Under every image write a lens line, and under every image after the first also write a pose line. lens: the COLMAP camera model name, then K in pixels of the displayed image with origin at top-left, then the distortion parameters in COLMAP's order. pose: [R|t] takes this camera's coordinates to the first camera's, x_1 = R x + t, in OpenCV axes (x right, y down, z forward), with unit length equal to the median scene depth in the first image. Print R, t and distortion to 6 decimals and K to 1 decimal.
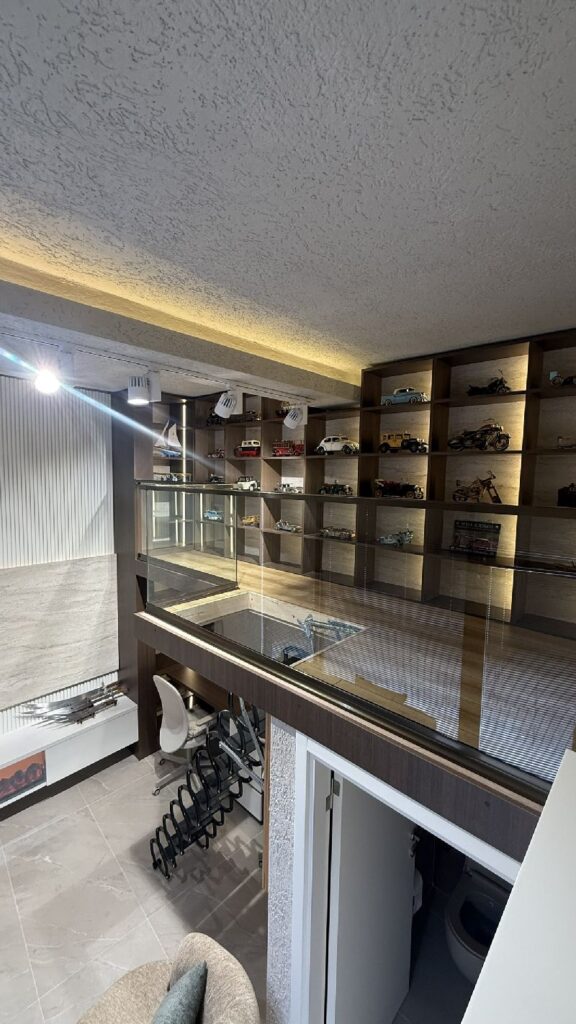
lens RADIAL K [[407.4, 0, 289.7], [0, 407.4, 510.1], [0, 0, 1]] dist [-0.000388, 0.000238]
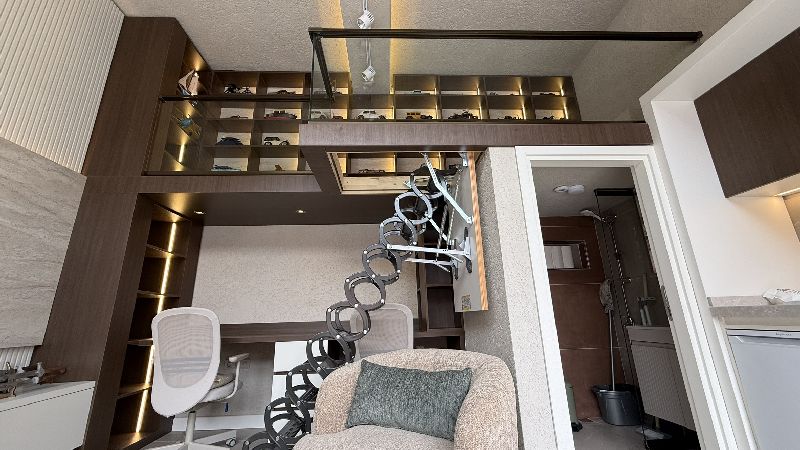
lens RADIAL K [[318.3, 0, 400.0], [0, 318.3, 225.0], [0, 0, 1]] dist [-0.000388, 0.000238]
pose [[0.705506, 0.161465, 0.690066, -0.493345], [0.100433, 0.941095, -0.322882, 0.533391], [-0.701552, 0.297100, 0.647732, 0.280891]]
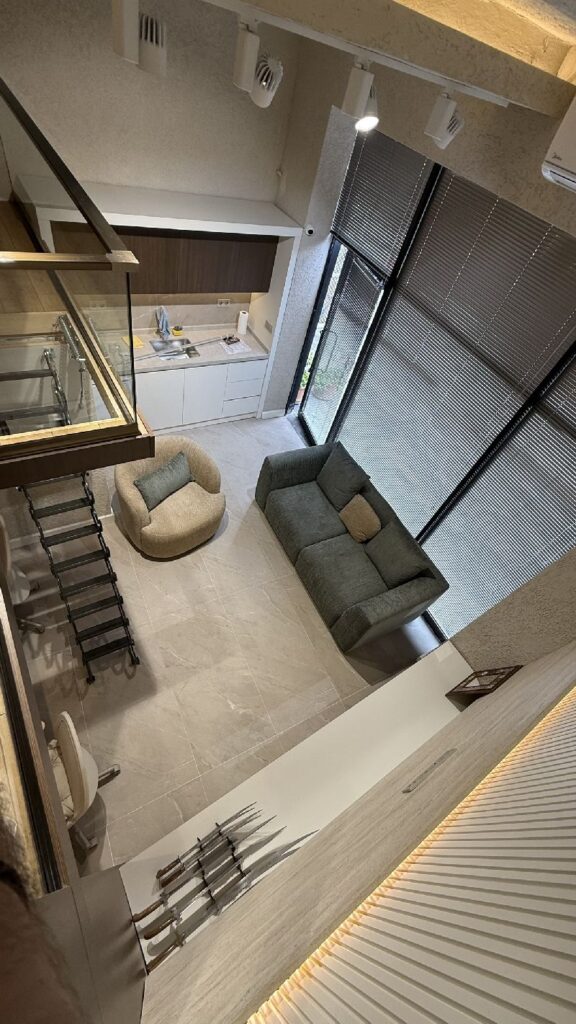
lens RADIAL K [[407.4, 0, 289.7], [0, 407.4, 510.1], [0, 0, 1]] dist [-0.000388, 0.000238]
pose [[-0.931653, -0.362962, -0.016771, -0.467771], [-0.227982, 0.547999, 0.804812, -0.257888], [-0.282926, 0.753629, -0.593293, 1.054167]]
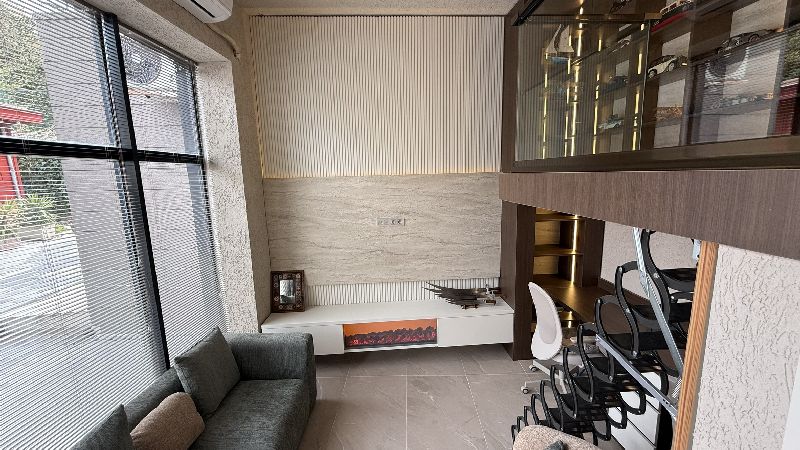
lens RADIAL K [[325.1, 0, 395.2], [0, 325.1, 224.3], [0, 0, 1]] dist [-0.000209, 0.000017]
pose [[0.710789, 0.070404, -0.699873, -0.016676], [-0.019823, 0.996588, 0.080119, 0.222957], [0.703125, -0.043074, 0.709760, 0.214383]]
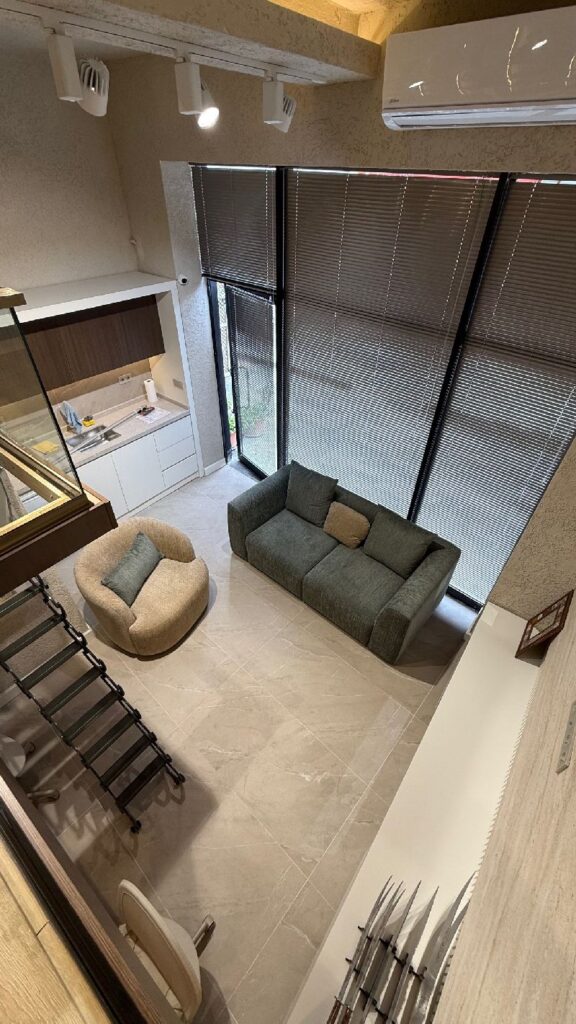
lens RADIAL K [[407.4, 0, 289.7], [0, 407.4, 510.1], [0, 0, 1]] dist [-0.000388, 0.000238]
pose [[-0.995249, 0.026715, -0.093627, -0.430767], [-0.048228, 0.700095, 0.712419, -0.160865], [0.084580, 0.713549, -0.695481, 1.052655]]
